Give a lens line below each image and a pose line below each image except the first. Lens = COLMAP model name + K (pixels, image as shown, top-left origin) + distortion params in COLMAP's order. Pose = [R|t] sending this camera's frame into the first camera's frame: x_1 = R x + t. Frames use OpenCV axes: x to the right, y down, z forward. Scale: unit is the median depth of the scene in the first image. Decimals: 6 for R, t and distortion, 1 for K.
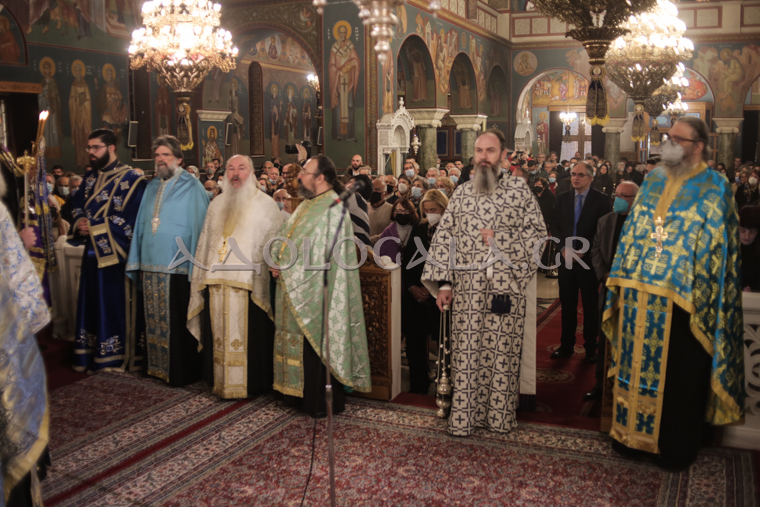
lens RADIAL K [[748.9, 0, 384.3], [0, 748.9, 249.9], [0, 0, 1]] dist [-0.087381, 0.000000]
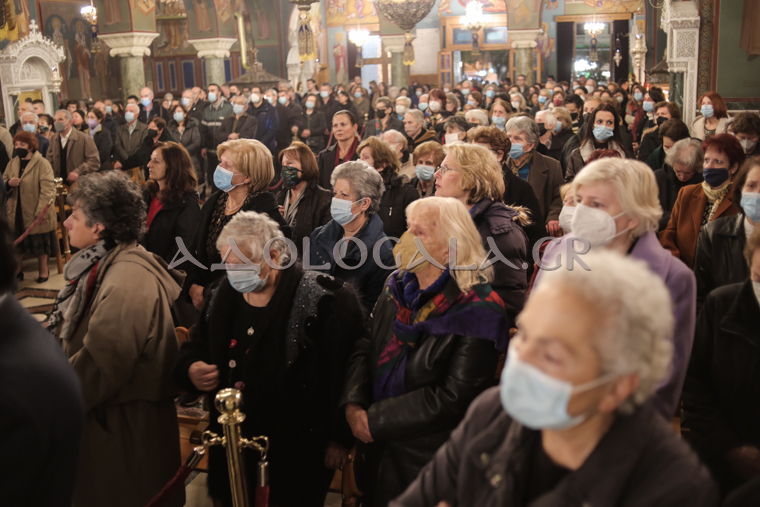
lens RADIAL K [[748.9, 0, 378.5], [0, 748.9, 232.6], [0, 0, 1]] dist [-0.087381, 0.000000]
pose [[0.991640, -0.060905, 0.113760, 0.257031], [0.052648, 0.995851, 0.074225, -0.021853], [-0.117808, -0.067615, 0.990732, 0.186136]]
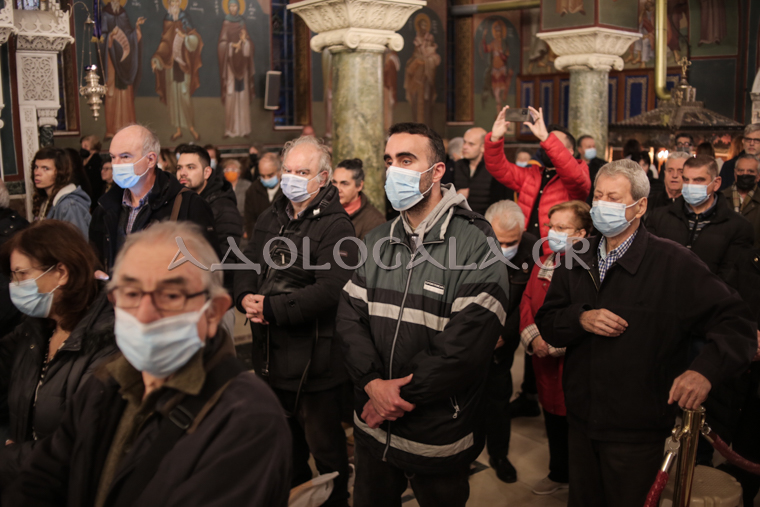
lens RADIAL K [[748.9, 0, 383.0], [0, 748.9, 256.9], [0, 0, 1]] dist [-0.087381, 0.000000]
pose [[0.889102, 0.082320, -0.450245, 0.276811], [-0.062376, 0.996308, 0.058984, -0.101219], [0.453438, -0.024358, 0.890955, 0.790606]]
